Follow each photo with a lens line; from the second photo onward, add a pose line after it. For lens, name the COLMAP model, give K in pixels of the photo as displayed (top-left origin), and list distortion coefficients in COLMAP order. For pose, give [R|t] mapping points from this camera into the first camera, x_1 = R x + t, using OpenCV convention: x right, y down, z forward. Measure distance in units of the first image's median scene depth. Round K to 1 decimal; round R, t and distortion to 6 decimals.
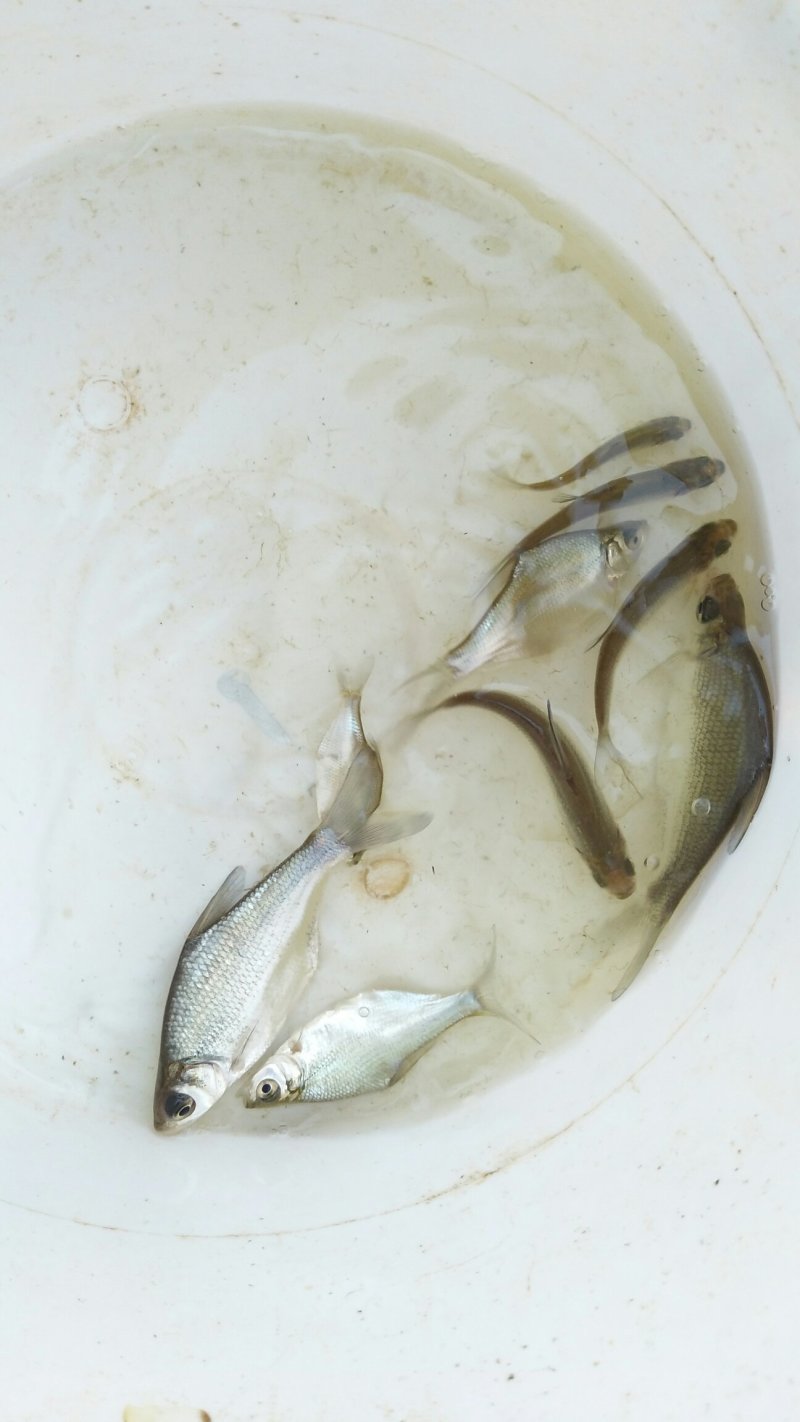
lens RADIAL K [[1138.5, 0, 400.0], [0, 1138.5, 711.0], [0, 0, 1]] dist [0.044889, -0.116842]
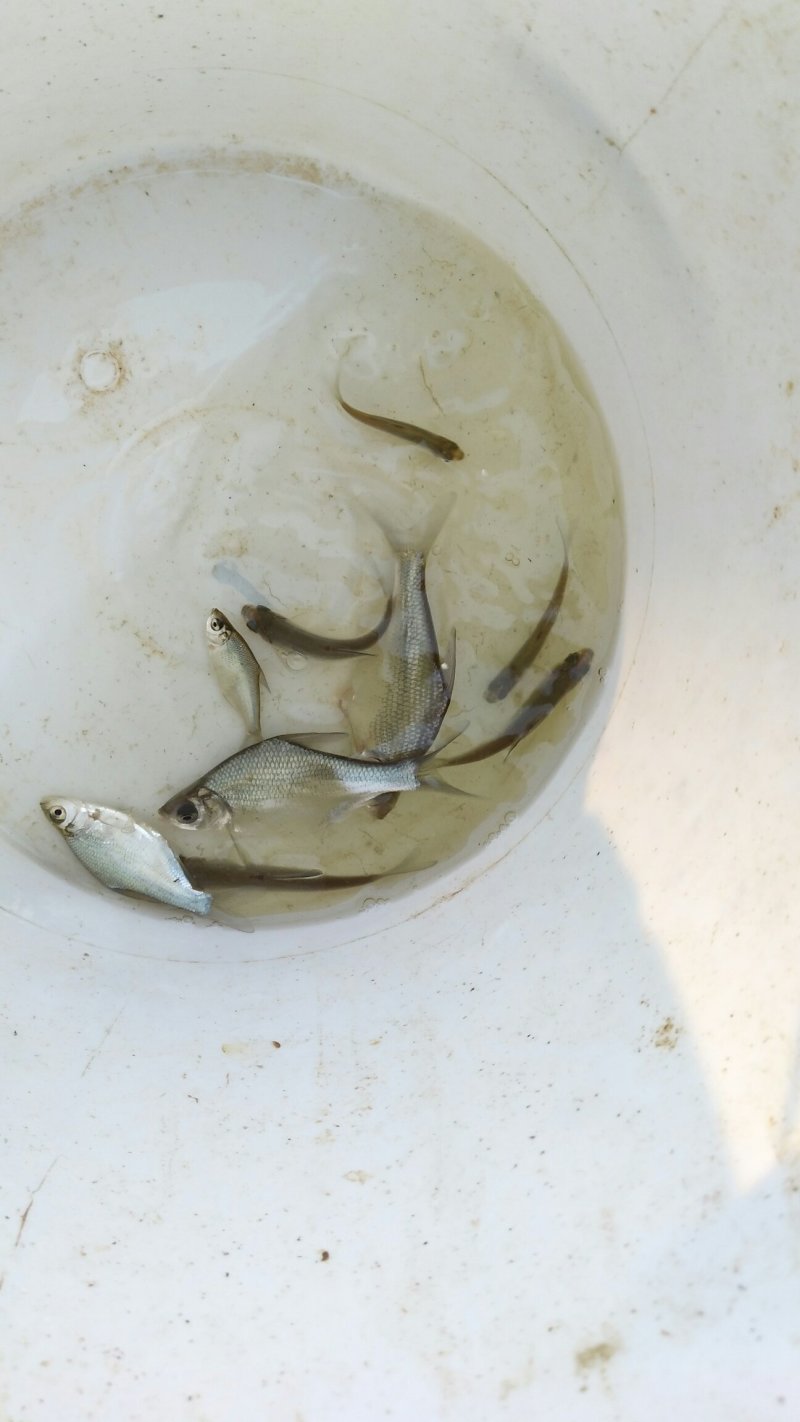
lens RADIAL K [[1138.5, 0, 400.0], [0, 1138.5, 711.0], [0, 0, 1]] dist [0.044889, -0.116842]
pose [[0.991677, -0.128460, -0.008595, 0.047131], [0.128745, 0.989825, 0.060582, 0.085400], [0.000725, -0.061184, 0.998126, -0.345714]]
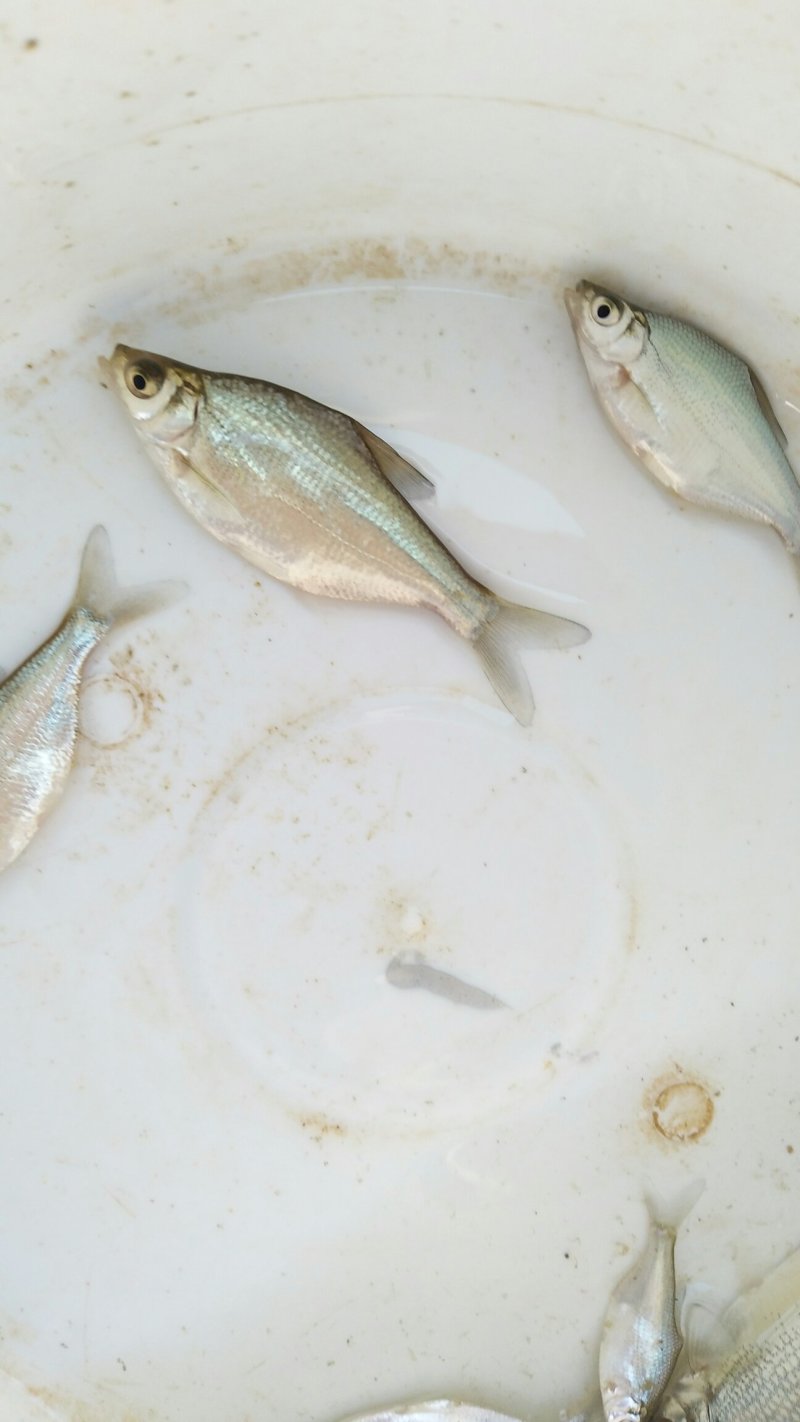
lens RADIAL K [[1138.5, 0, 400.0], [0, 1138.5, 711.0], [0, 0, 1]] dist [0.044889, -0.116842]
pose [[0.920290, -0.386629, -0.059870, -0.039629], [0.389838, 0.919128, 0.056838, -0.237876], [0.033053, -0.075647, 0.996587, 0.269190]]
